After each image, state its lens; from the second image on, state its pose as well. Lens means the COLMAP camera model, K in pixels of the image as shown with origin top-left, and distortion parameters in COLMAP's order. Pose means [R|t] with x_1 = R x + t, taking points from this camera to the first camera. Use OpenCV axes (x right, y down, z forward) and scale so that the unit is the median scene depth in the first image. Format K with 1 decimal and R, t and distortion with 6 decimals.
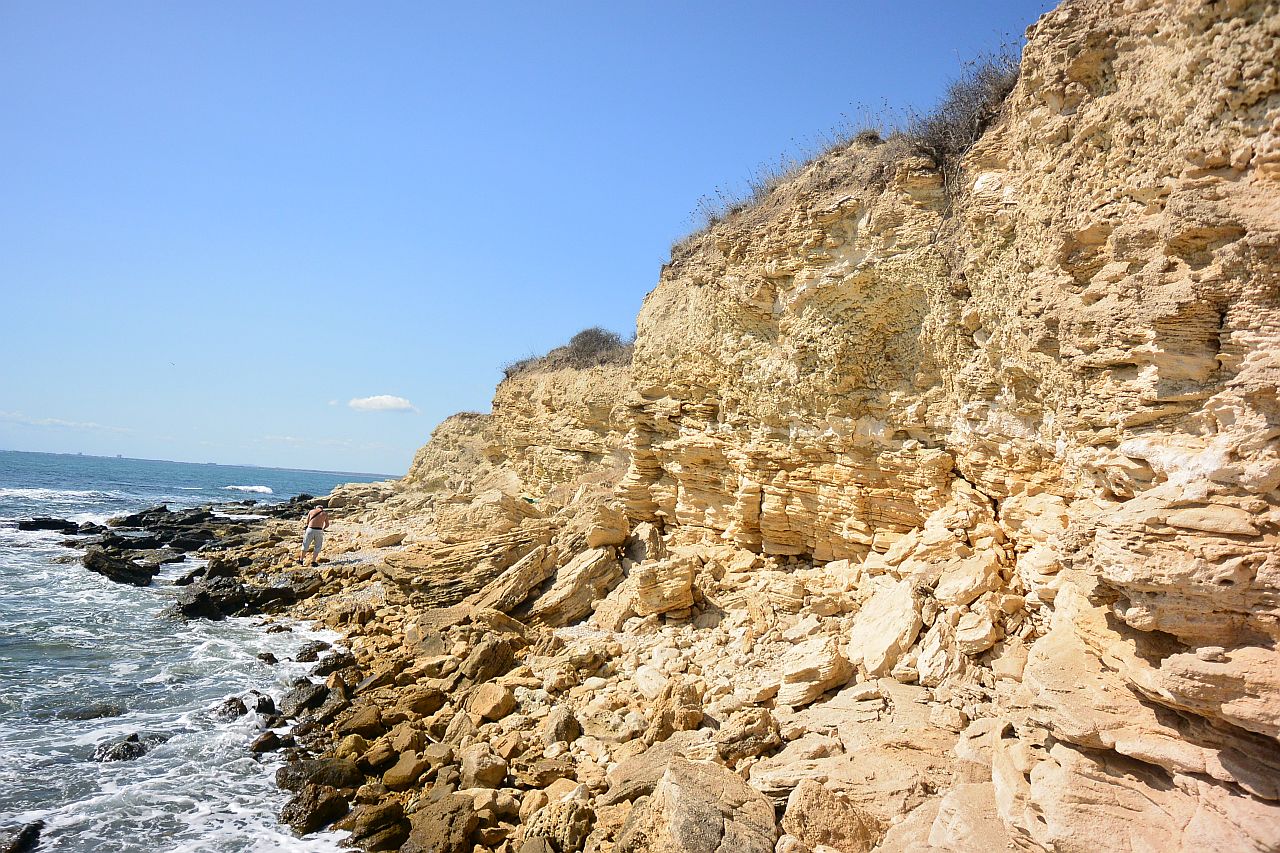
lens RADIAL K [[979.1, 0, 636.0], [0, 979.1, 419.8], [0, 0, 1]] dist [-0.007276, 0.016753]
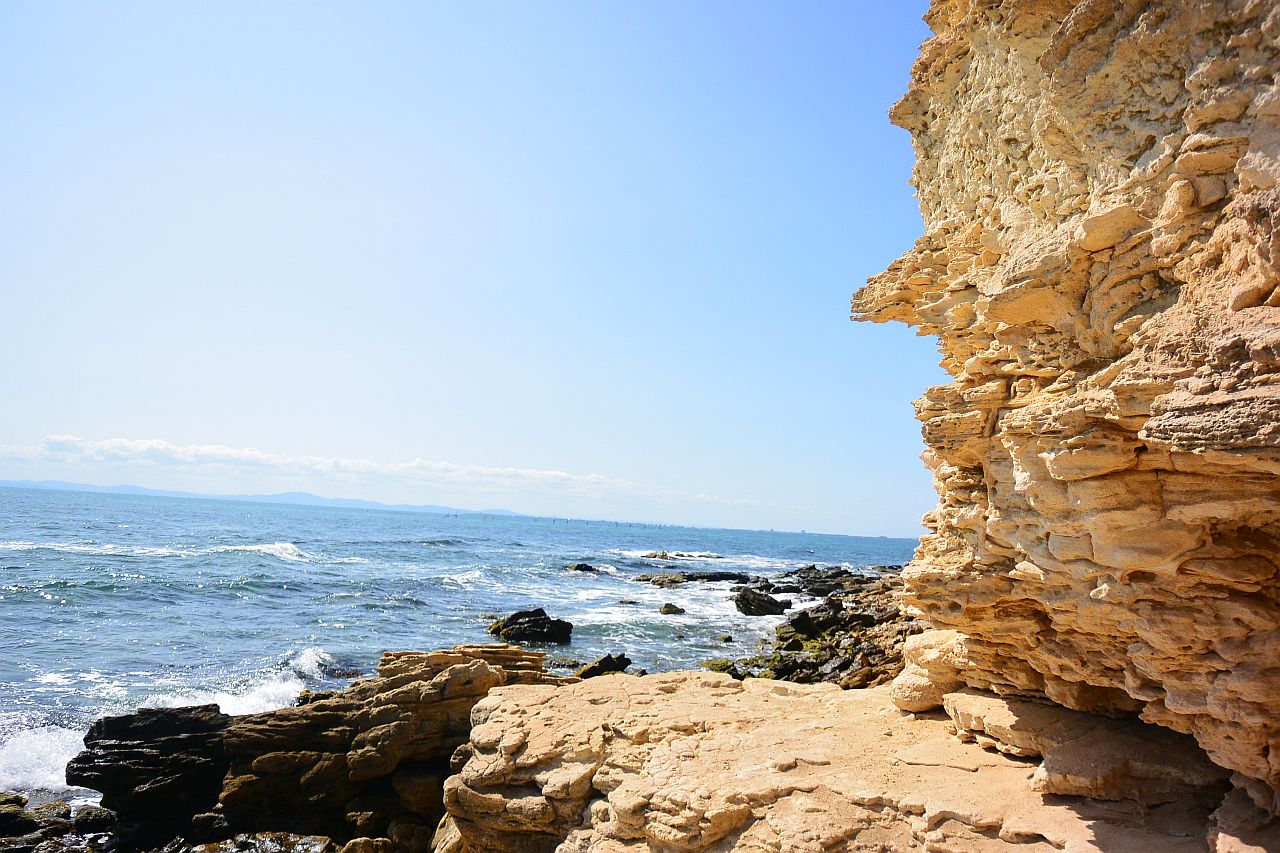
lens RADIAL K [[979.1, 0, 621.5], [0, 979.1, 416.4], [0, 0, 1]] dist [-0.007276, 0.016753]
pose [[0.785437, -0.090704, -0.612259, 0.246955], [0.043907, 0.994877, -0.091060, 0.012765], [0.617382, 0.044639, 0.785396, -0.293550]]
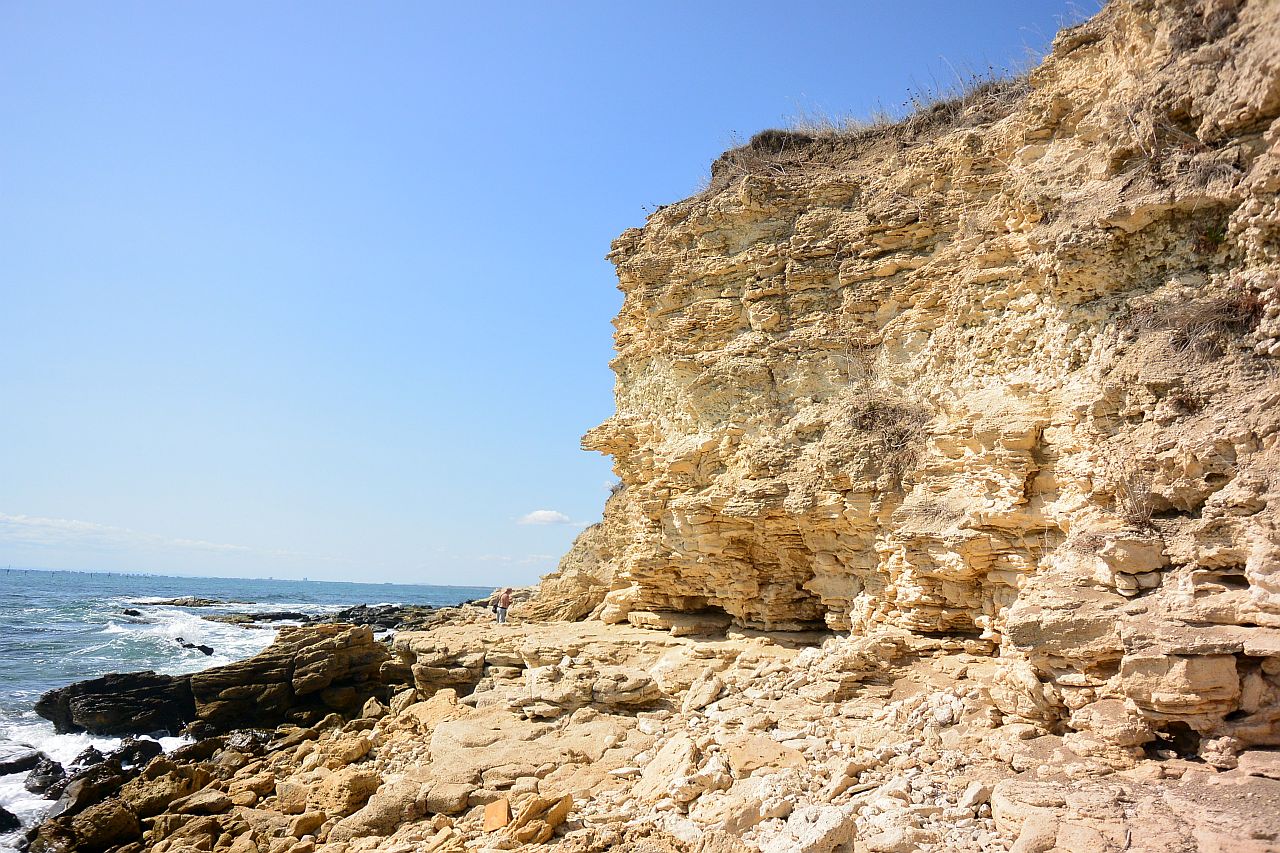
lens RADIAL K [[979.1, 0, 634.2], [0, 979.1, 415.1], [0, 0, 1]] dist [-0.007276, 0.016753]
pose [[0.985606, -0.062301, -0.157162, 0.260469], [0.044132, 0.992202, -0.116562, 0.013520], [0.163198, 0.107949, 0.980670, -0.695133]]
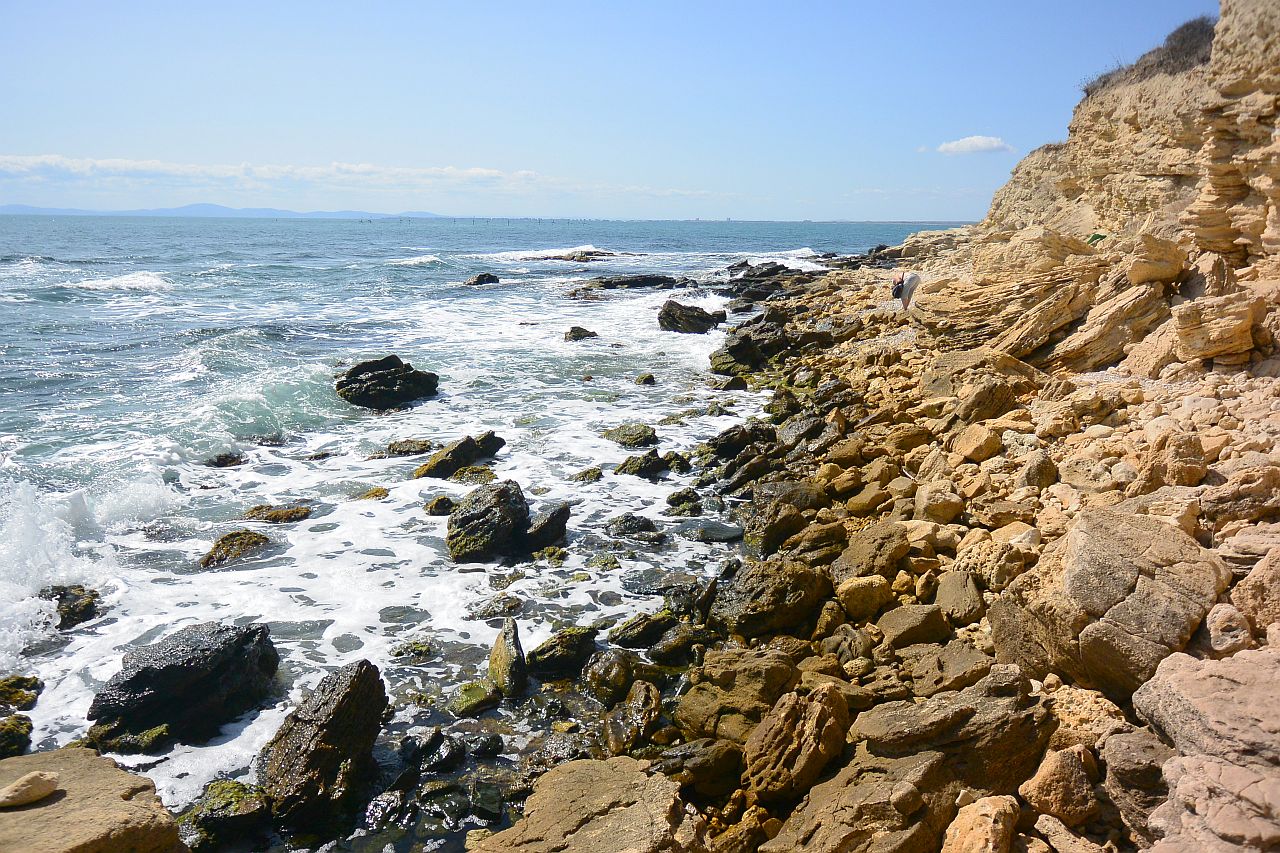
lens RADIAL K [[979.1, 0, 623.9], [0, 979.1, 415.0], [0, 0, 1]] dist [-0.007276, 0.016753]
pose [[0.829023, 0.048146, -0.557137, 0.061031], [0.090316, 0.971680, 0.218361, 0.011220], [0.551872, -0.231344, 0.801197, 0.024366]]
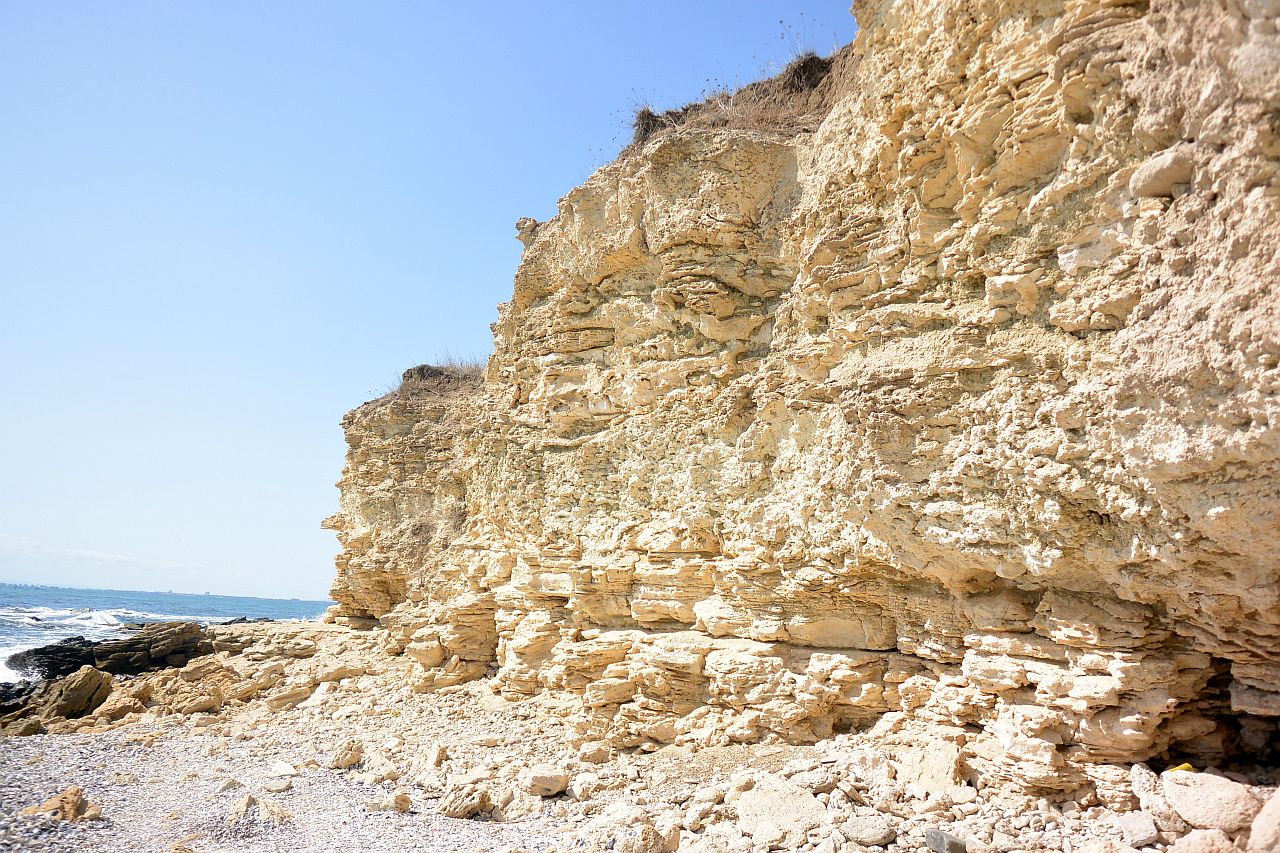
lens RADIAL K [[979.1, 0, 643.2], [0, 979.1, 420.3], [0, 0, 1]] dist [-0.007276, 0.016753]
pose [[0.997276, -0.028230, -0.068143, 0.644972], [0.019207, 0.991380, -0.129604, -0.012753], [0.071214, 0.127943, 0.989222, -1.303101]]
